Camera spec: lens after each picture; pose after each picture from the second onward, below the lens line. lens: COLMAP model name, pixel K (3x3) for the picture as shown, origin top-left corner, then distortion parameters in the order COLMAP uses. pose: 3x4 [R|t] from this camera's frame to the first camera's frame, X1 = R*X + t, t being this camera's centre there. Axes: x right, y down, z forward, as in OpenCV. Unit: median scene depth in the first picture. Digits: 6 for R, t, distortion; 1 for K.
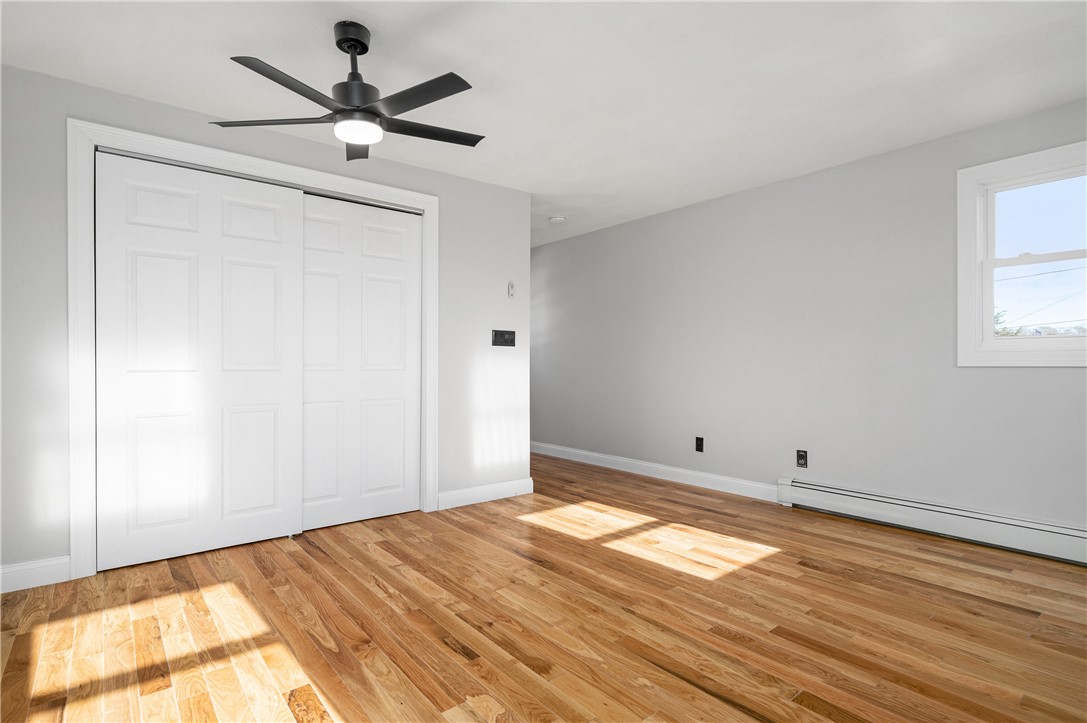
lens RADIAL K [[542.2, 0, 543.5], [0, 542.2, 361.5], [0, 0, 1]] dist [-0.000549, -0.000069]
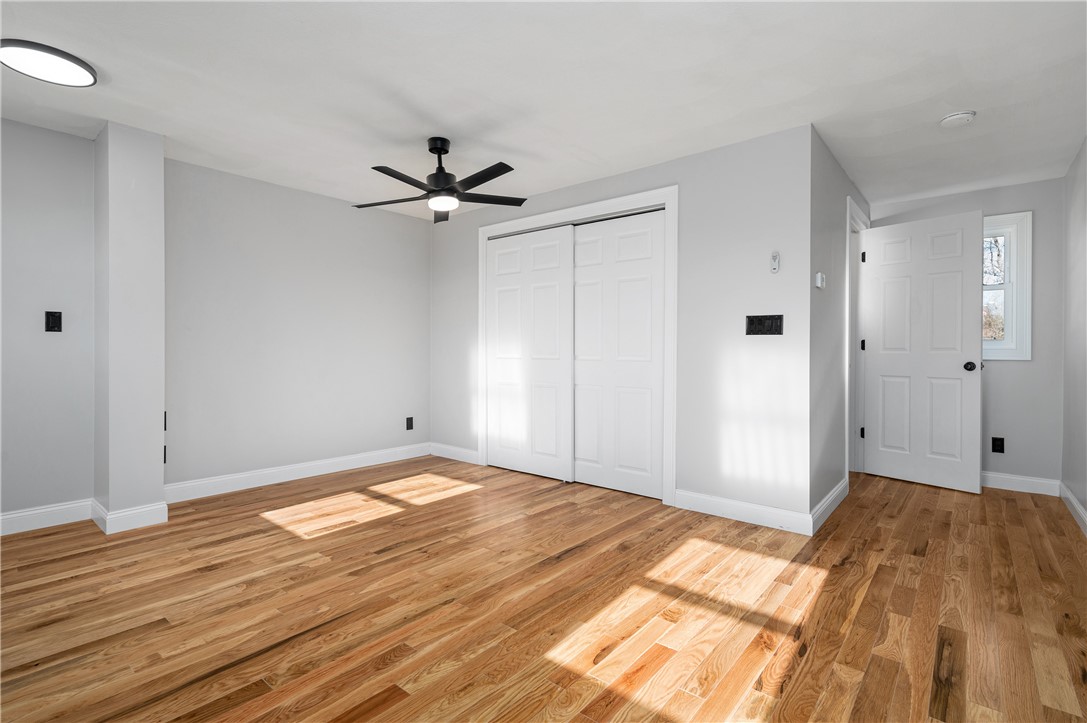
lens RADIAL K [[514.6, 0, 537.3], [0, 514.6, 355.3], [0, 0, 1]] dist [-0.000223, 0.000232]
pose [[0.186739, 0.007633, -0.982380, 0.974654], [-0.003734, 0.999968, 0.007060, -0.005217], [0.982402, 0.002350, 0.186761, 0.852087]]
